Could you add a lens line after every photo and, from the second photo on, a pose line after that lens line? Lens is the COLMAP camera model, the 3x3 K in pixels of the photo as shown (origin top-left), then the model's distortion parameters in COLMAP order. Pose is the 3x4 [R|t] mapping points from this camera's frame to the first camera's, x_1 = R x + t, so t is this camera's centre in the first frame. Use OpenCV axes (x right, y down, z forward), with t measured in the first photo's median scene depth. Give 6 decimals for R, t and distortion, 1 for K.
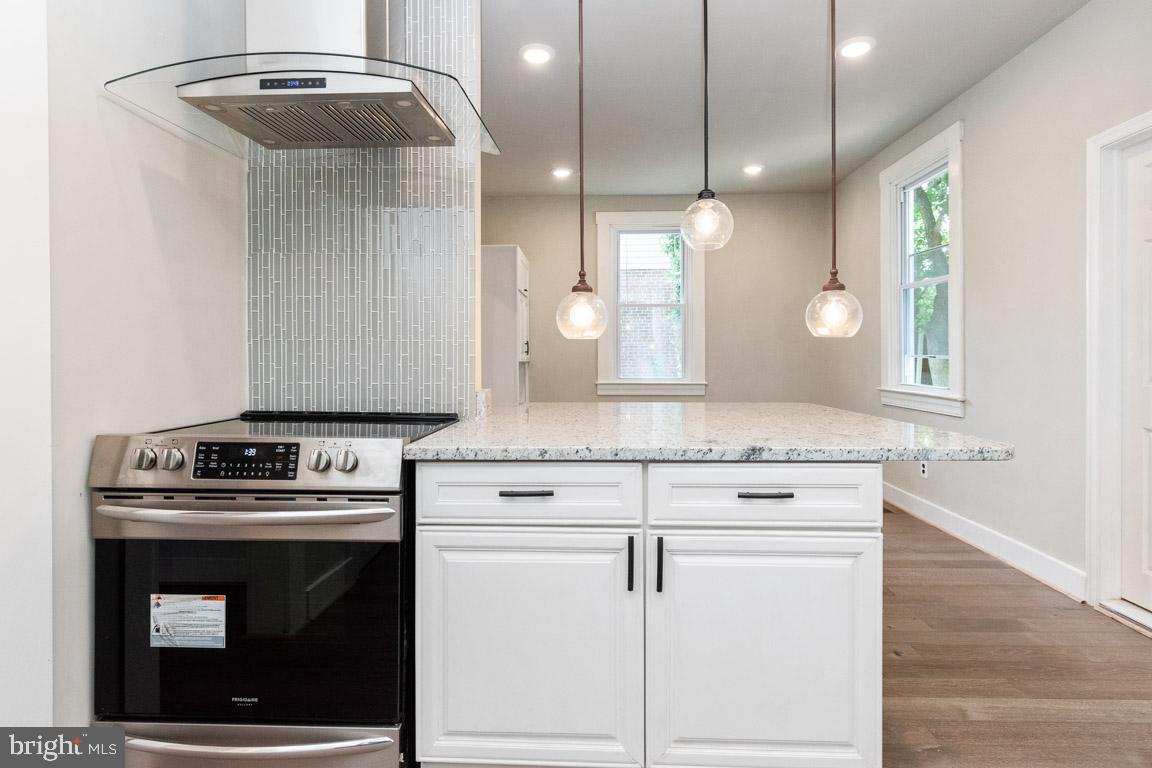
lens RADIAL K [[605.4, 0, 581.9], [0, 605.4, 363.2], [0, 0, 1]] dist [-0.001223, 0.000576]
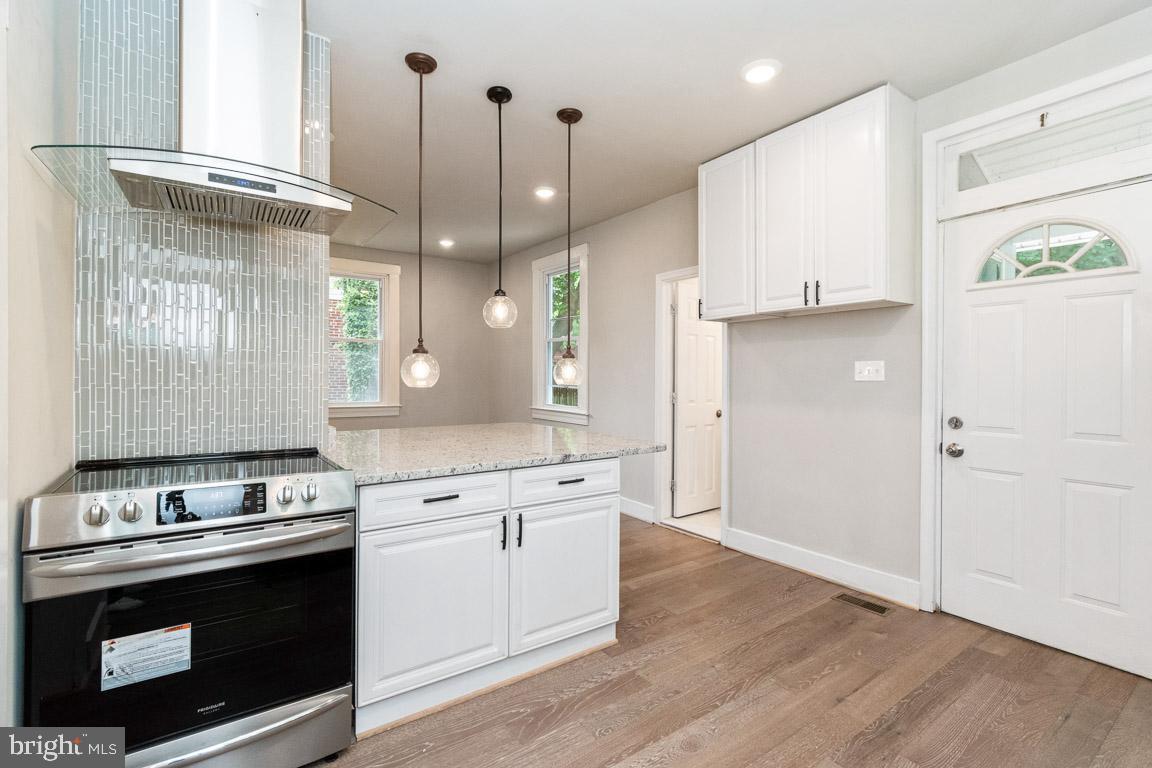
lens RADIAL K [[516.5, 0, 576.3], [0, 516.5, 380.1], [0, 0, 1]] dist [-0.001313, -0.000839]
pose [[0.795575, 0.003065, 0.605847, -0.600364], [-0.002738, 0.999995, -0.001462, -0.077125], [-0.605848, -0.000496, 0.795580, -0.220621]]
